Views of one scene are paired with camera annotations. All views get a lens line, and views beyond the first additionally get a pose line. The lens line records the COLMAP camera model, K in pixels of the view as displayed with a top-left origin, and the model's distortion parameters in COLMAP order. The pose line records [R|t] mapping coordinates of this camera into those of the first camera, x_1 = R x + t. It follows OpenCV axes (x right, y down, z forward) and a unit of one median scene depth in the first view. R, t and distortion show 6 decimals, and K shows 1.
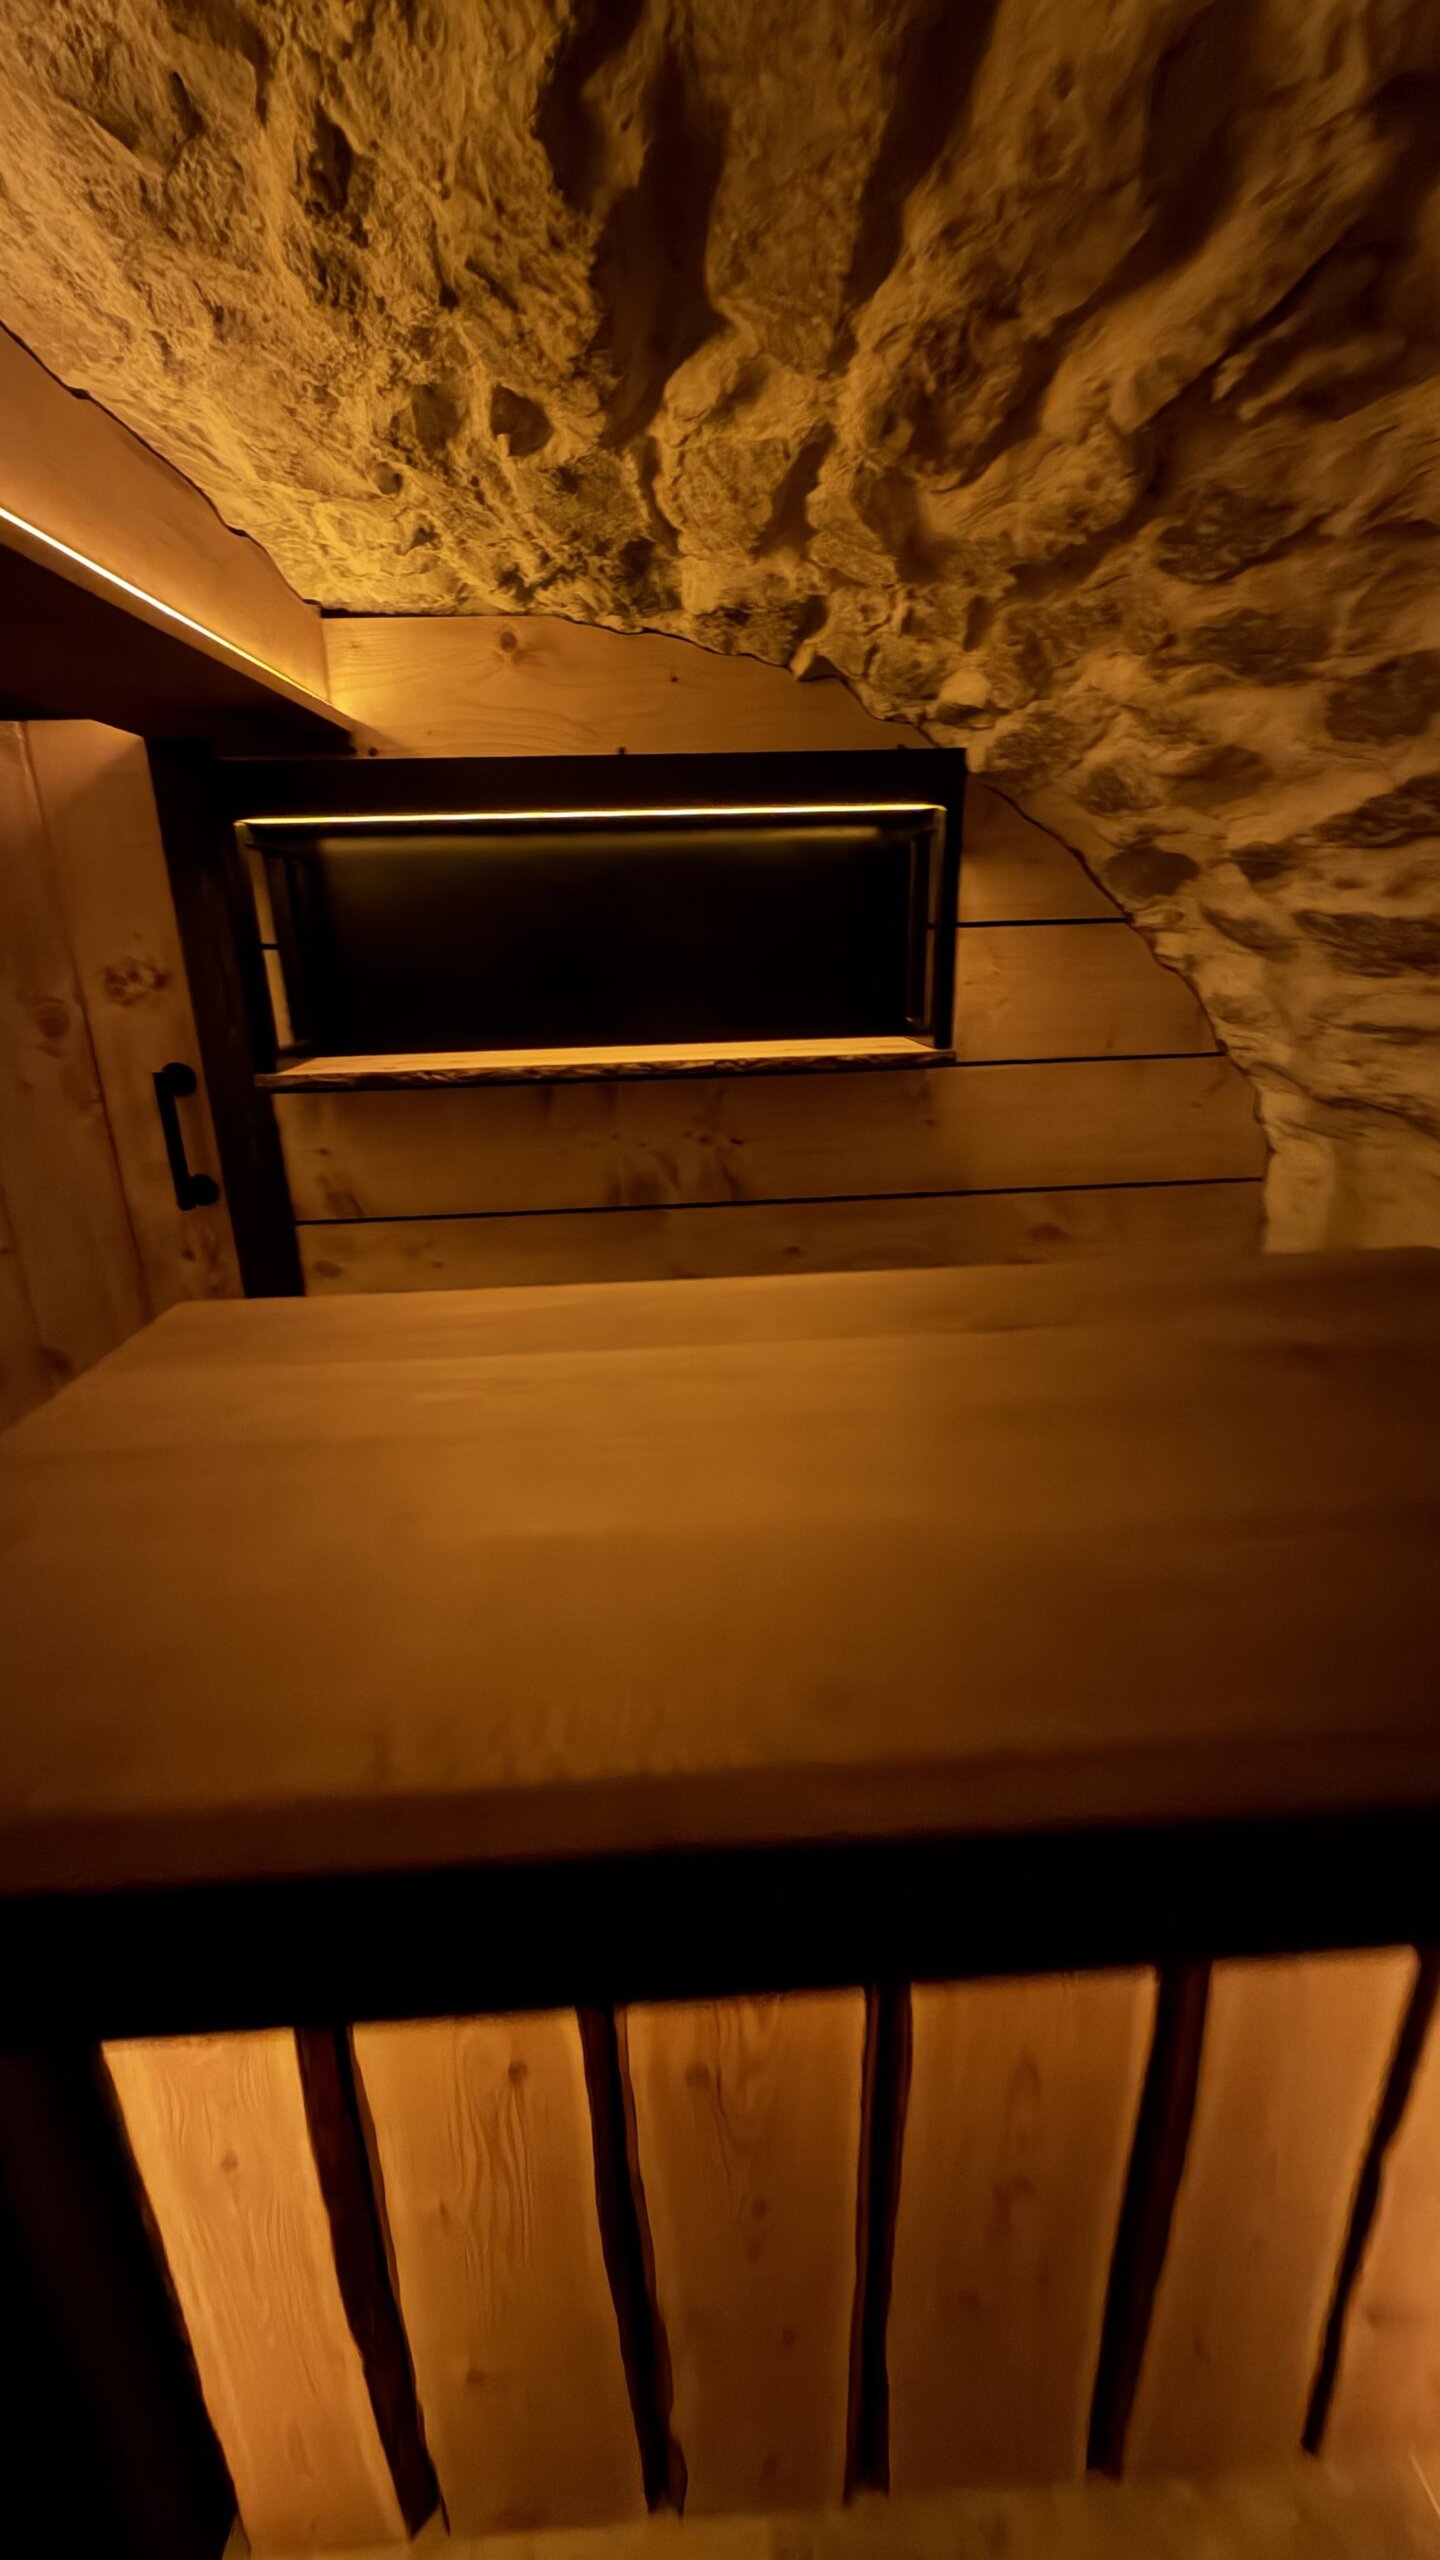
lens RADIAL K [[1016.1, 0, 717.4], [0, 1016.1, 1273.1], [0, 0, 1]] dist [-0.002844, 0.000518]
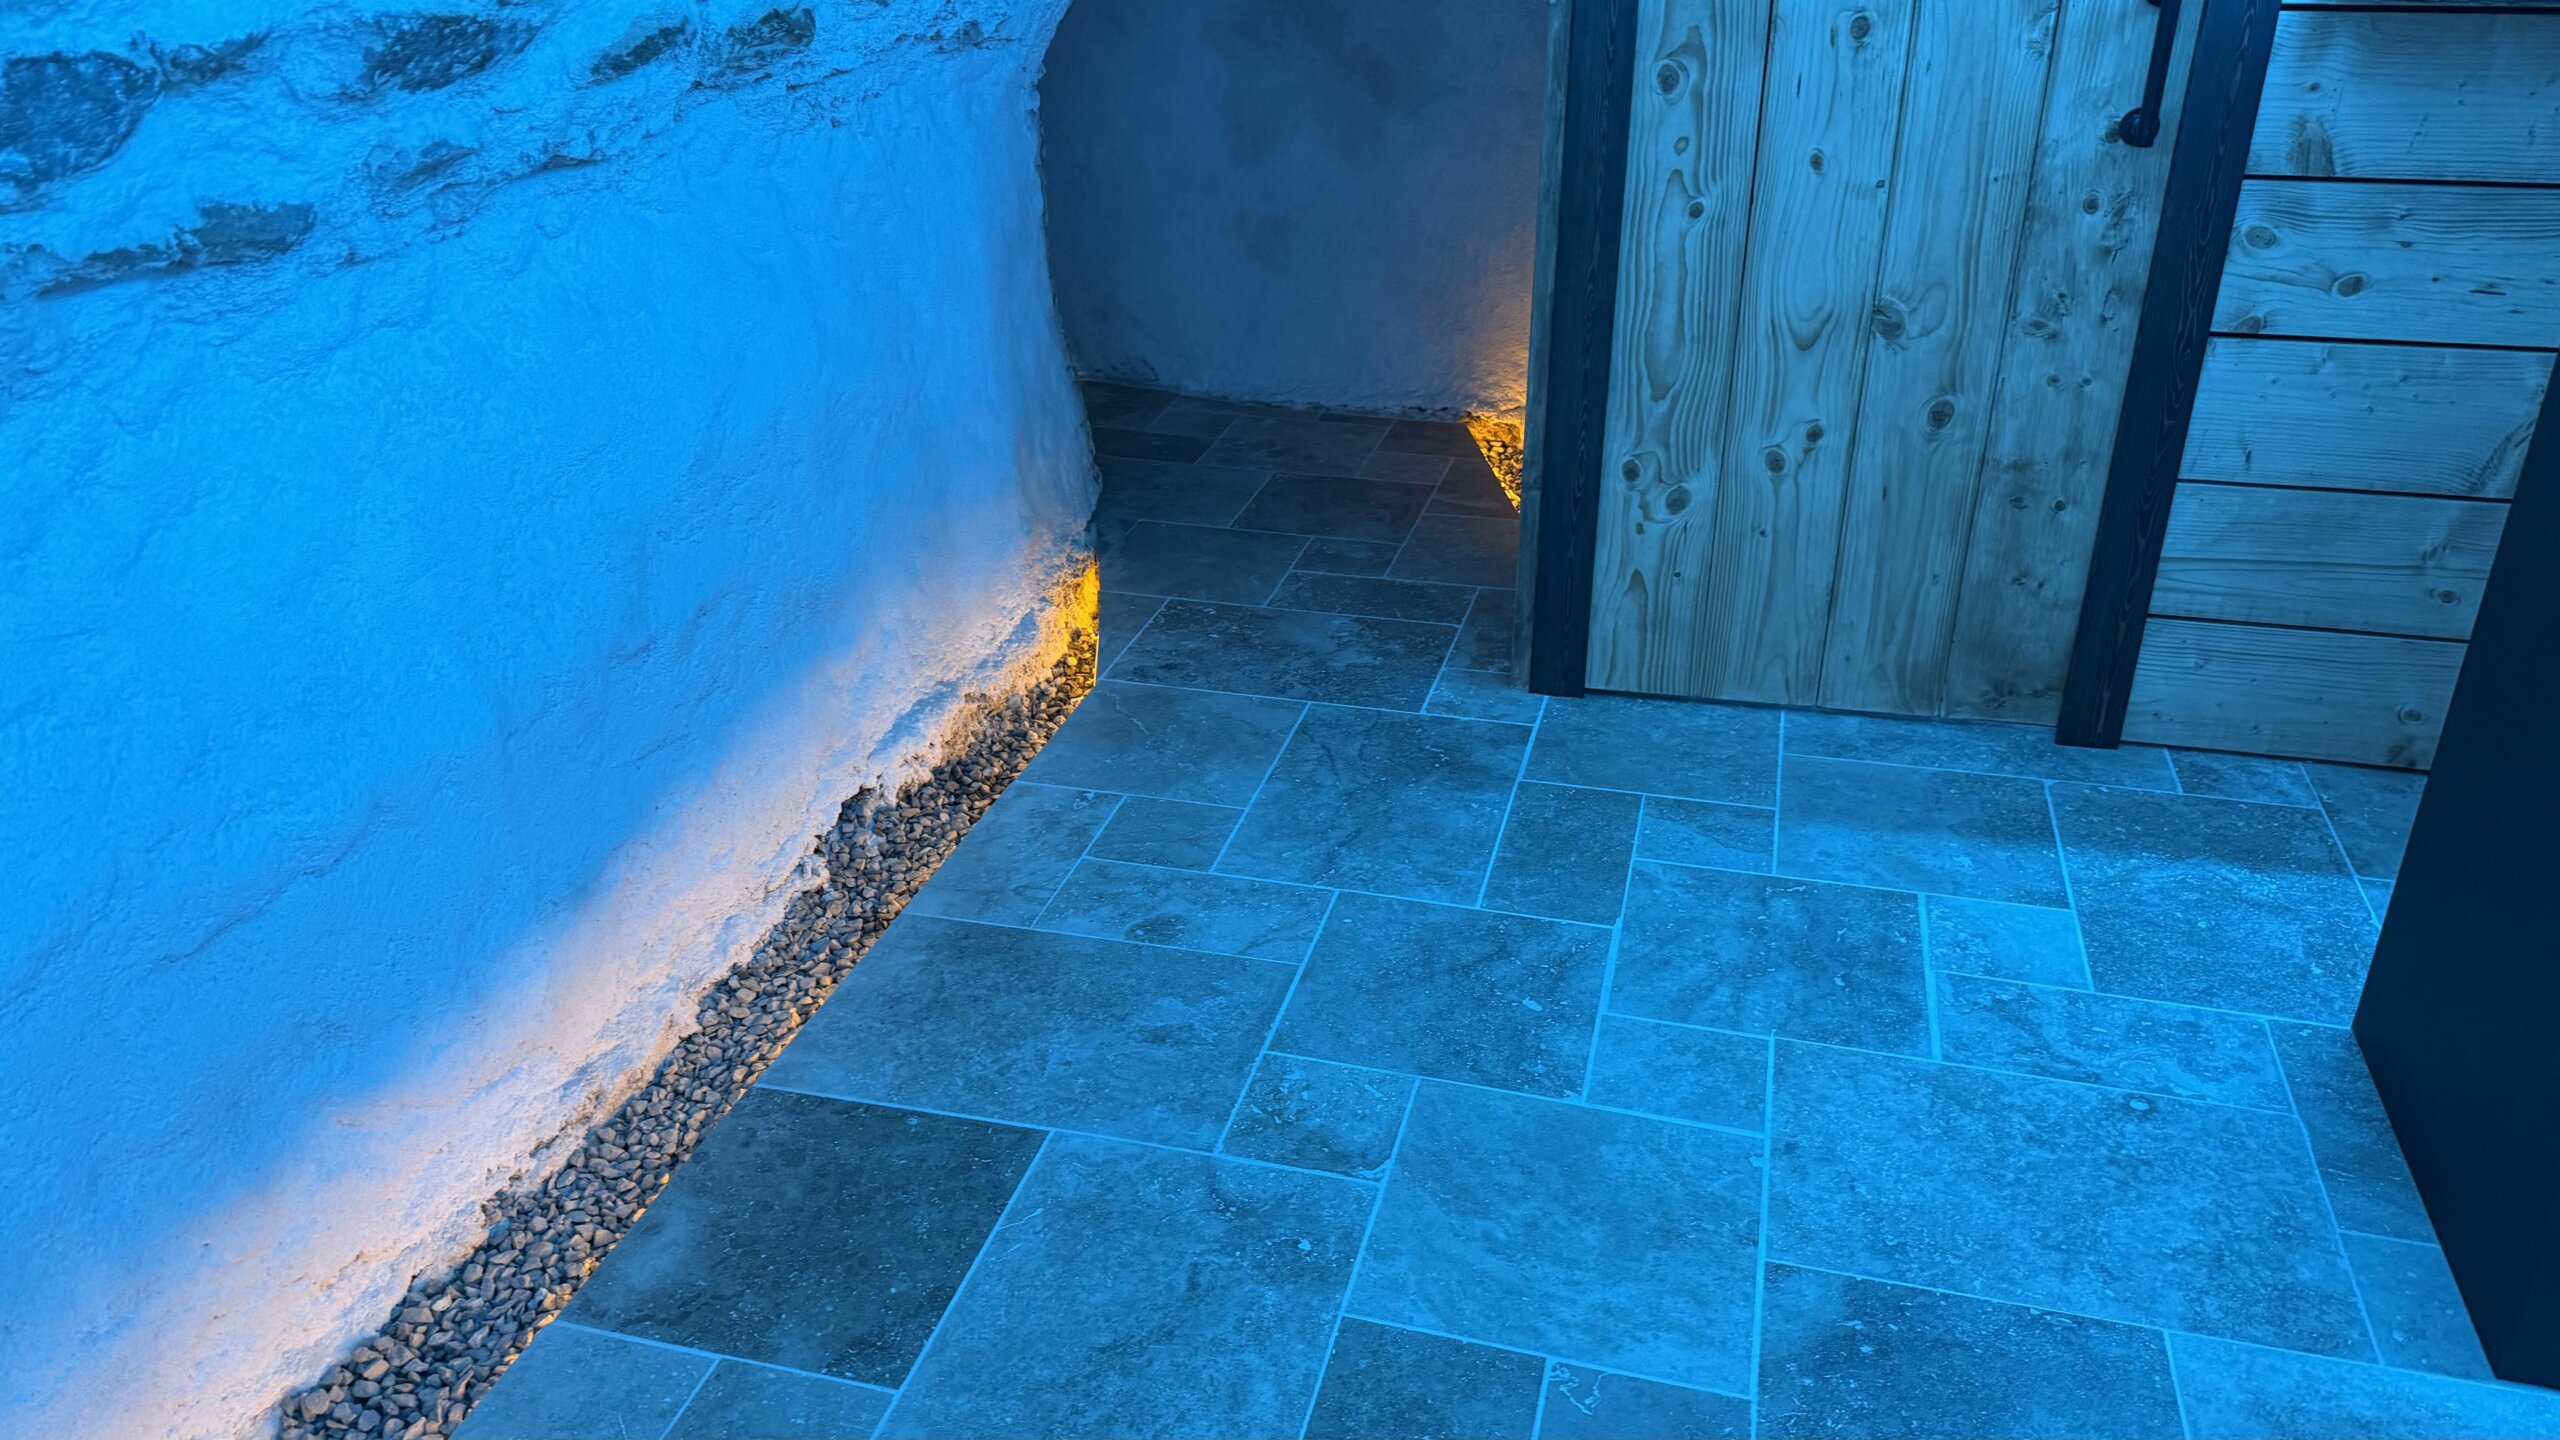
lens RADIAL K [[1798.2, 0, 1280.1], [0, 1798.2, 735.4], [0, 0, 1]] dist [0.057887, -0.058323]
pose [[0.951313, 0.155000, -0.266418, -1.160499], [-0.109315, 0.977837, 0.178562, 0.363933], [0.288190, -0.140745, 0.947173, -1.168682]]
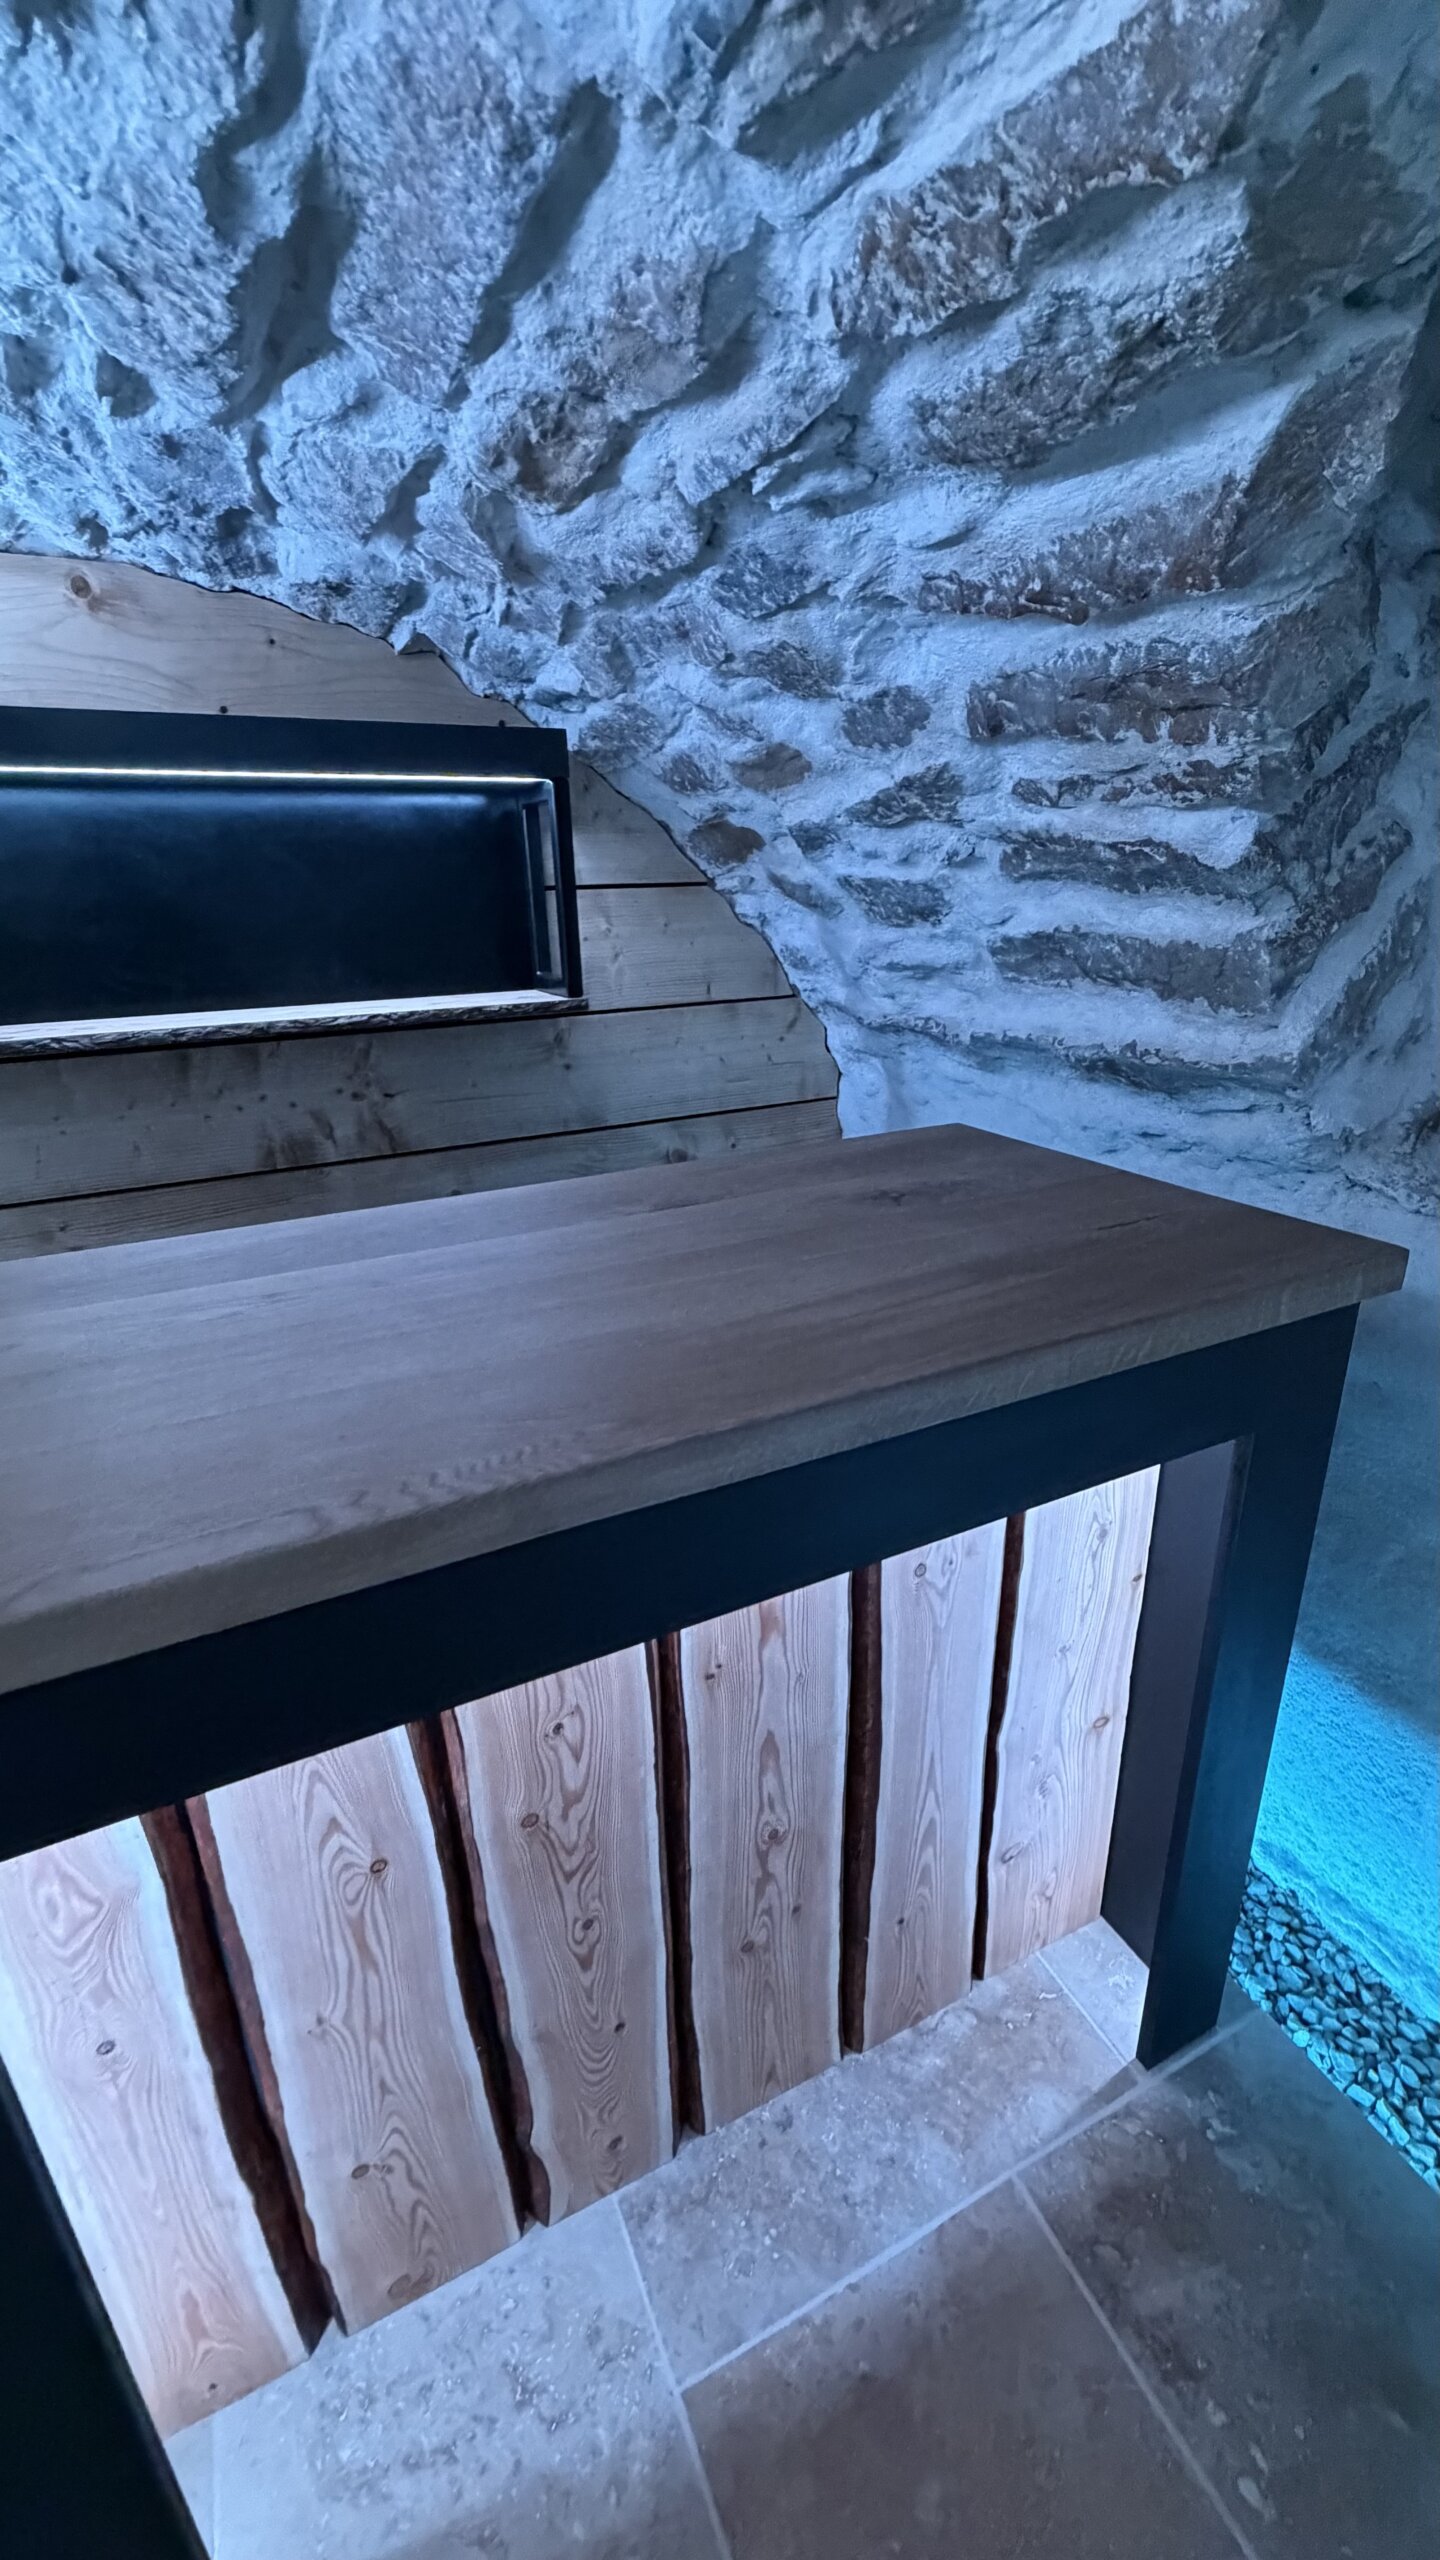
lens RADIAL K [[1016.1, 0, 716.7], [0, 1016.1, 1274.1], [0, 0, 1]] dist [-0.002844, 0.000518]
pose [[0.923457, -0.132549, 0.360082, -0.116861], [0.122007, 0.991168, 0.051960, 0.065433], [-0.363789, -0.004051, 0.931473, -0.163455]]
